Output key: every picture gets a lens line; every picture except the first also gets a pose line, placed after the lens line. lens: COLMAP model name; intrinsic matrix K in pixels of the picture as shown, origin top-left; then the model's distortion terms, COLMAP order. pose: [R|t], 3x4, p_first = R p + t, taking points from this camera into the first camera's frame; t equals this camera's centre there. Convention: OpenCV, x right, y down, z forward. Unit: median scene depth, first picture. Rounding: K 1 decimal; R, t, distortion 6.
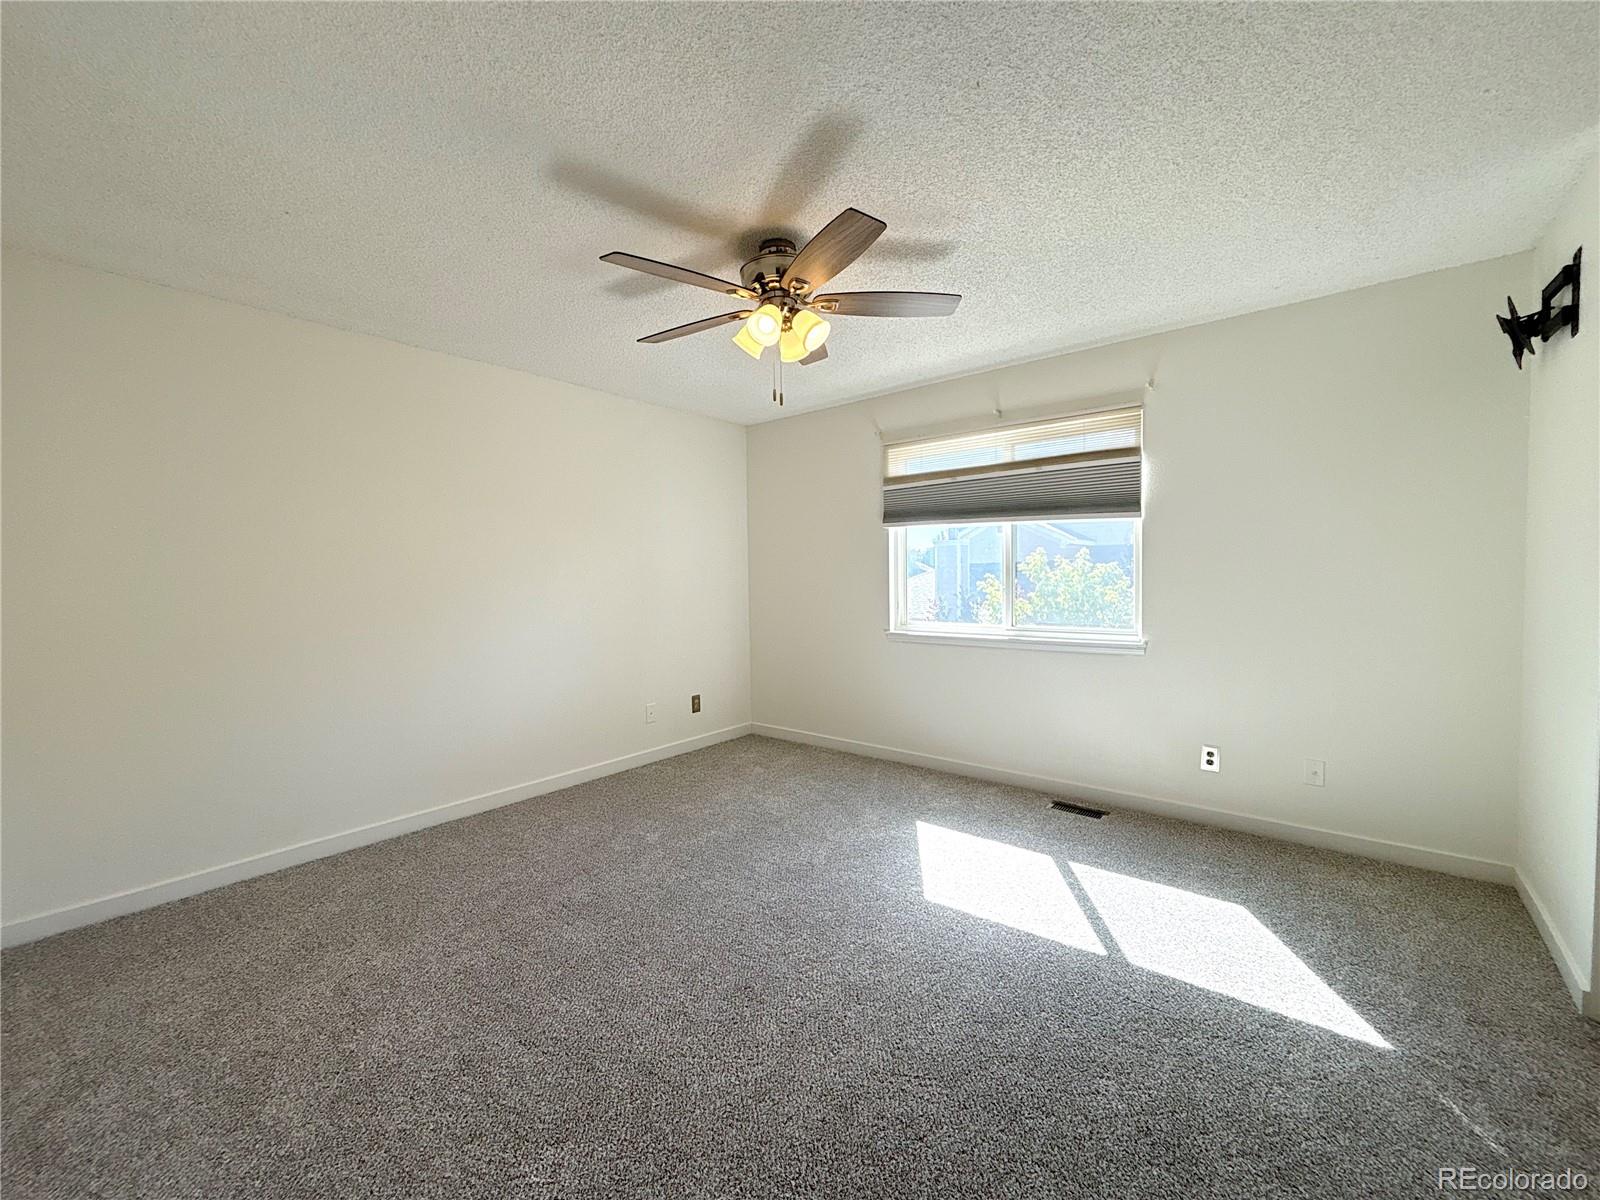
lens RADIAL K [[642.9, 0, 801.1], [0, 642.9, 598.8], [0, 0, 1]] dist [0.000043, 0.000013]
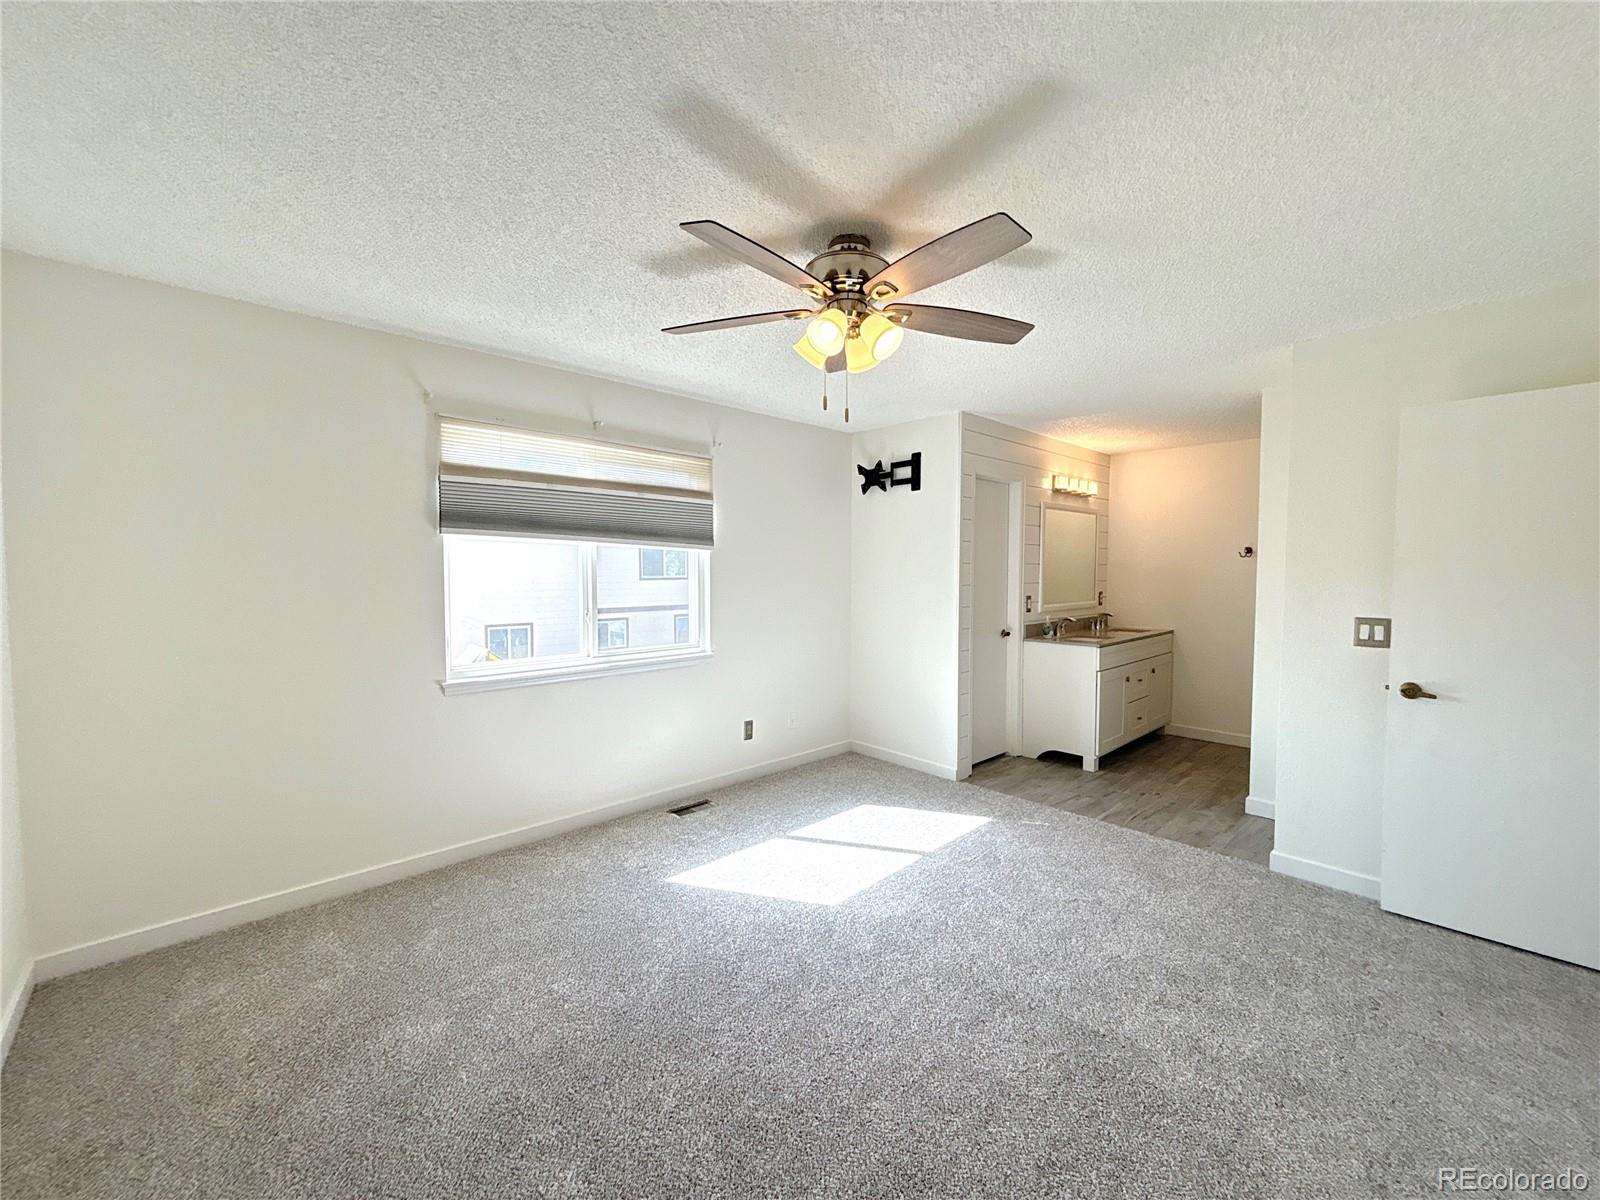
lens RADIAL K [[642.9, 0, 800.8], [0, 642.9, 597.6], [0, 0, 1]] dist [0.000043, 0.000013]
pose [[0.121222, -0.030337, 0.992162, -0.633902], [0.025416, 0.999300, 0.027450, -0.063777], [-0.992300, 0.021889, 0.121908, 0.652376]]
